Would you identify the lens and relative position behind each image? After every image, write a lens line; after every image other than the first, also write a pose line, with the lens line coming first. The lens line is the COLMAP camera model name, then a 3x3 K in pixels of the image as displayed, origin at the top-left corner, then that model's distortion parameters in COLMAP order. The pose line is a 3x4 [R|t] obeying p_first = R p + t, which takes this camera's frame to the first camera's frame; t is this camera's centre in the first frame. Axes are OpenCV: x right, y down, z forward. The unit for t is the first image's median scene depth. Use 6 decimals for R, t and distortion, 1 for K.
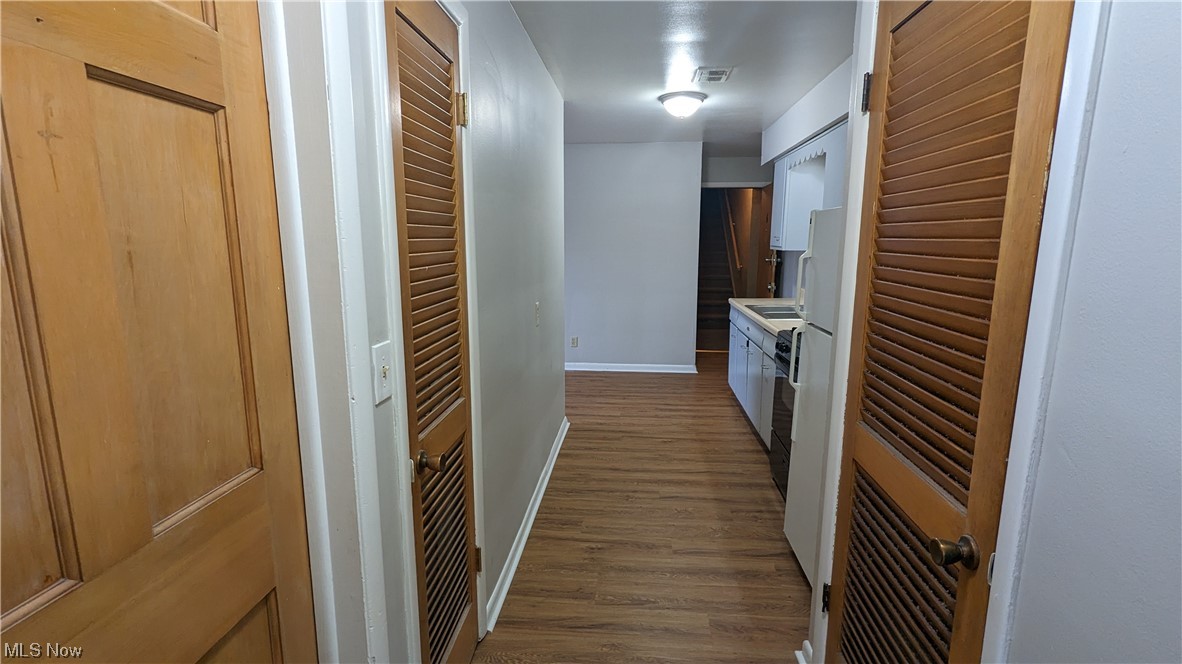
lens RADIAL K [[553.1, 0, 595.0], [0, 553.1, 332.7], [0, 0, 1]] dist [0.001212, -0.000163]
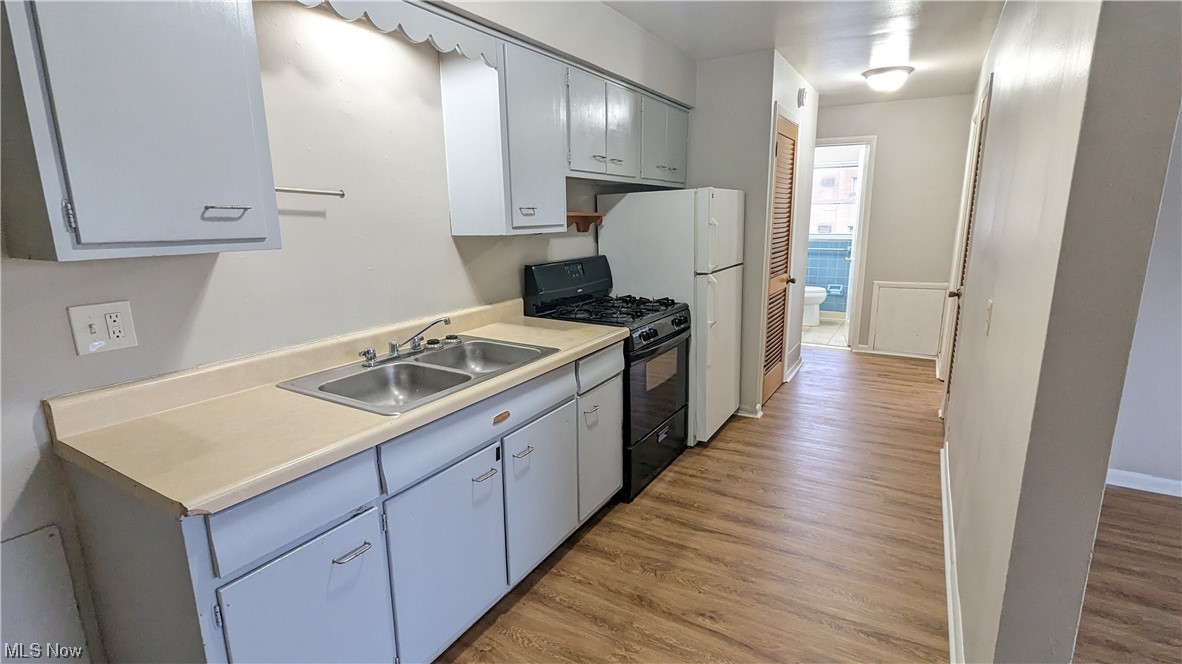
lens RADIAL K [[553.1, 0, 595.0], [0, 553.1, 332.7], [0, 0, 1]] dist [0.001212, -0.000163]
pose [[-0.897920, -0.083932, 0.432083, 0.030217], [0.084794, 0.930279, 0.356919, -0.267330], [-0.431915, 0.357123, -0.828199, 1.569173]]
